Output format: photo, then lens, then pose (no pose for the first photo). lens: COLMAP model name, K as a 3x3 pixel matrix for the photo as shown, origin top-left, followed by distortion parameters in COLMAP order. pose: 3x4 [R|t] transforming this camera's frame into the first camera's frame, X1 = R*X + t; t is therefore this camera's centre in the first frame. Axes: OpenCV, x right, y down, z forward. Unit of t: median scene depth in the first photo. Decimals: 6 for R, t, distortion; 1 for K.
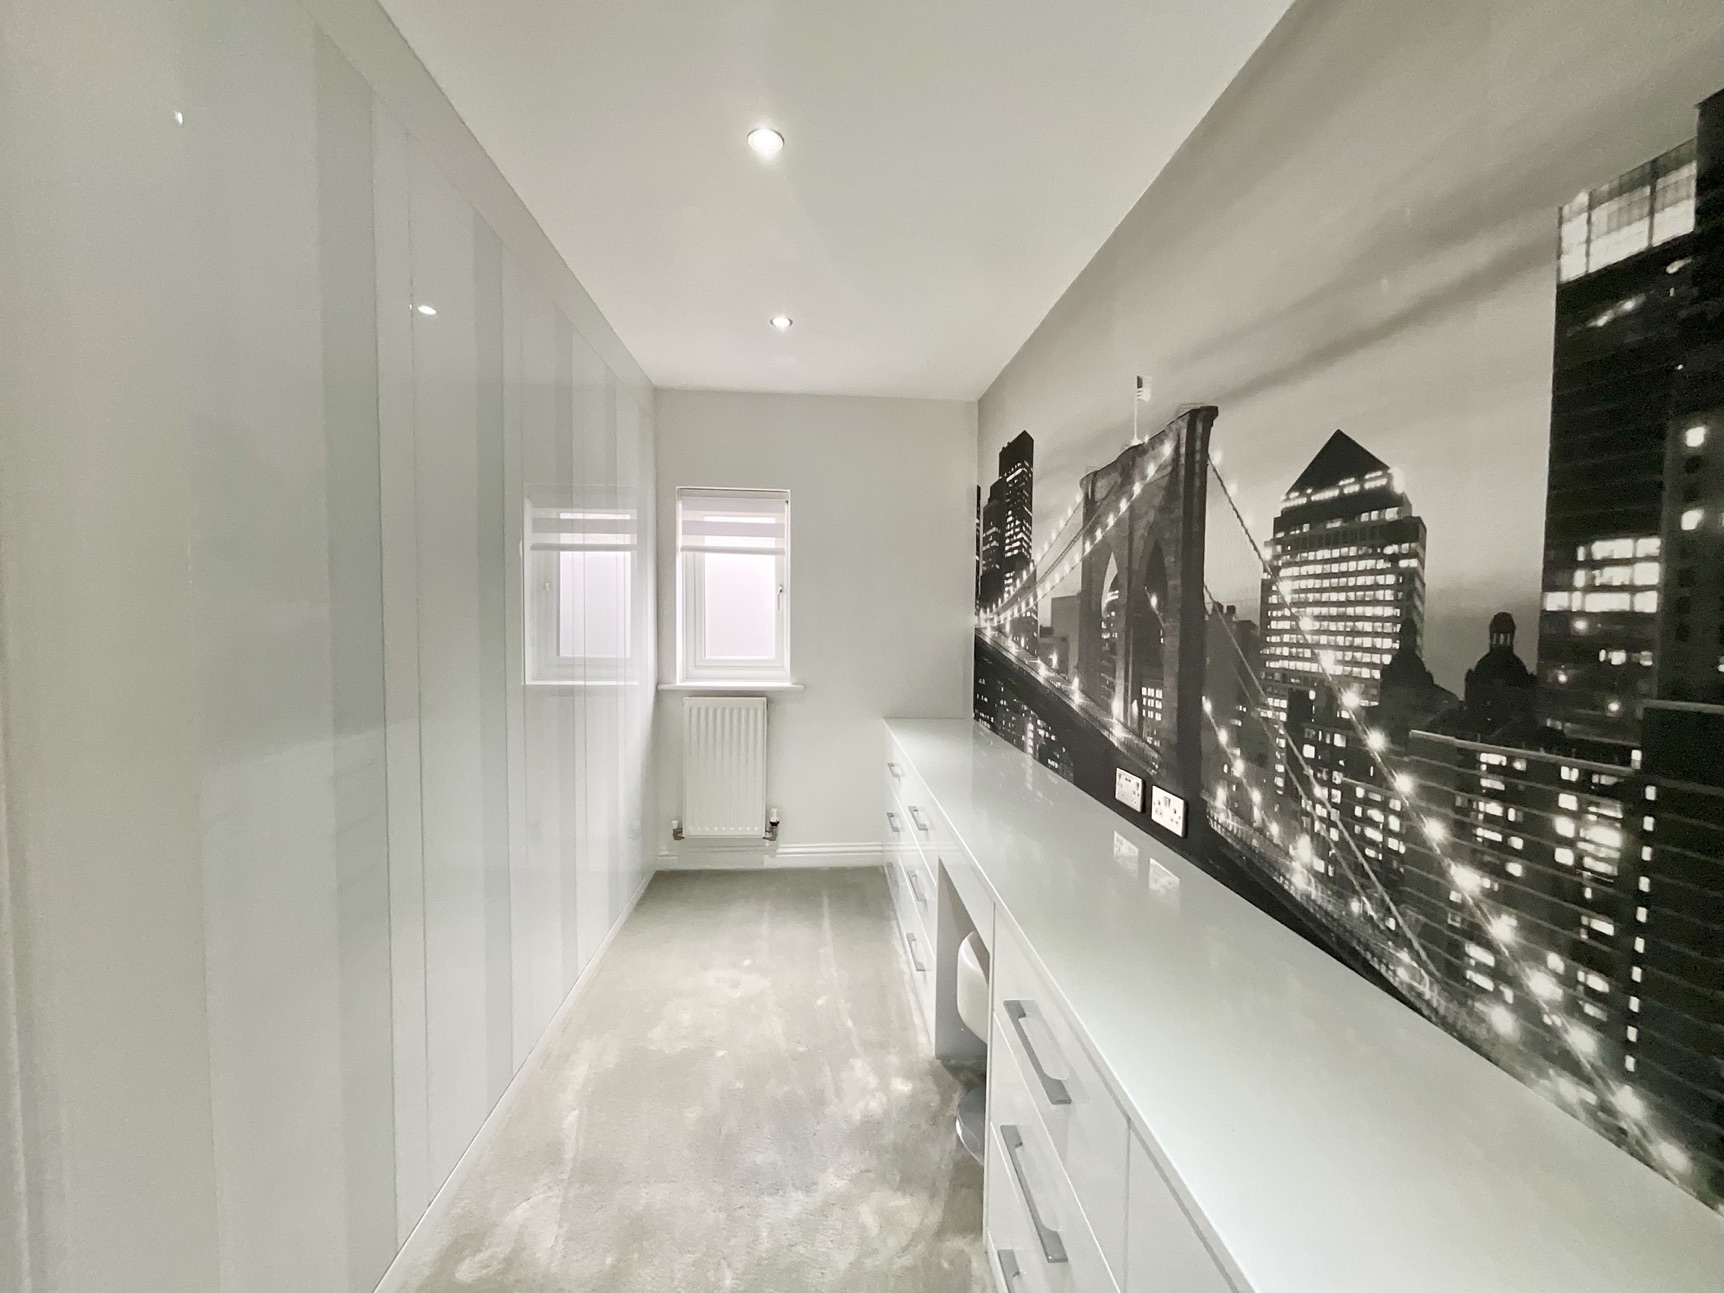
lens RADIAL K [[701.9, 0, 867.2], [0, 701.9, 645.1], [0, 0, 1]] dist [0.000866, -0.000710]
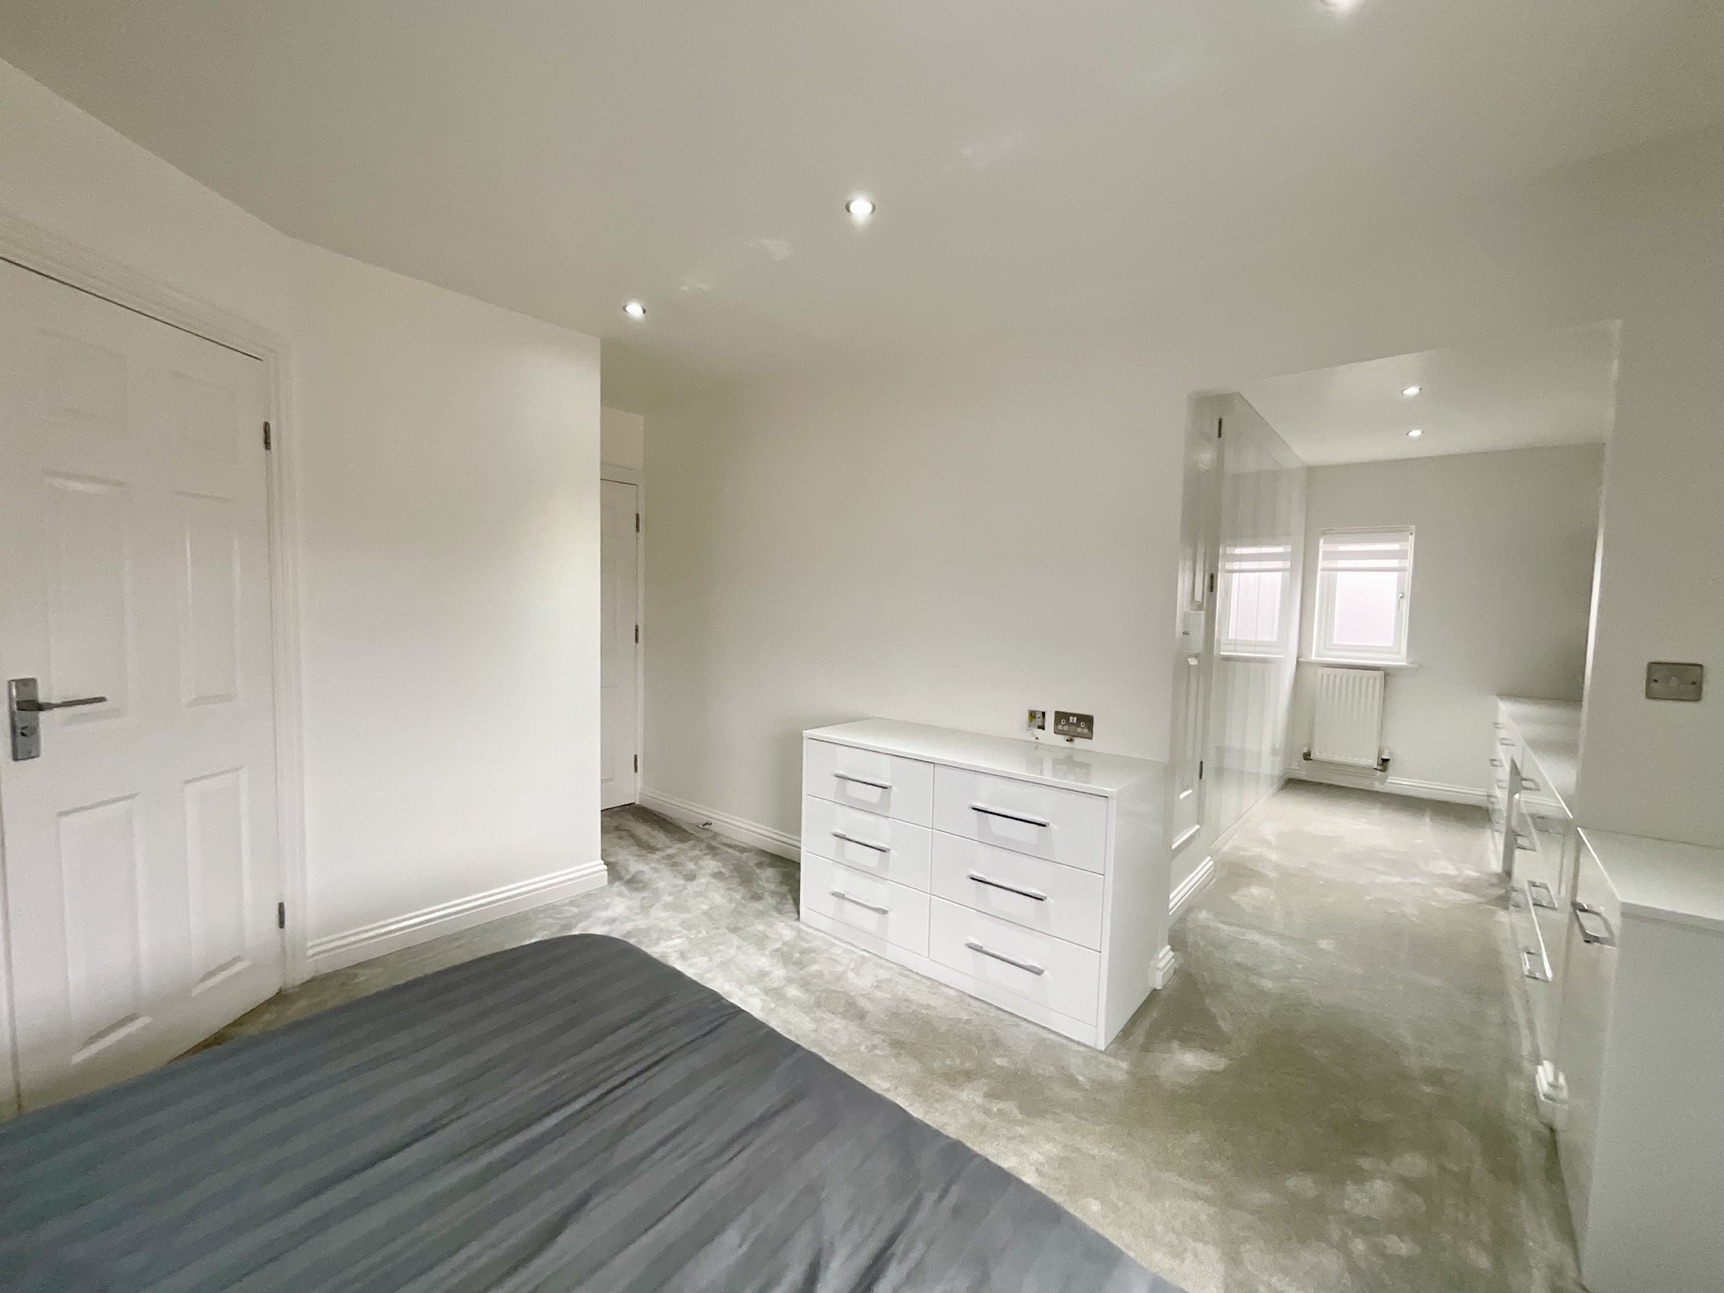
lens RADIAL K [[701.9, 0, 856.6], [0, 701.9, 650.6], [0, 0, 1]] dist [0.000866, -0.000710]
pose [[0.716766, 0.048060, -0.695656, 0.080245], [-0.046809, 0.998688, 0.020766, 0.052988], [0.695741, 0.017678, 0.718075, -0.786950]]
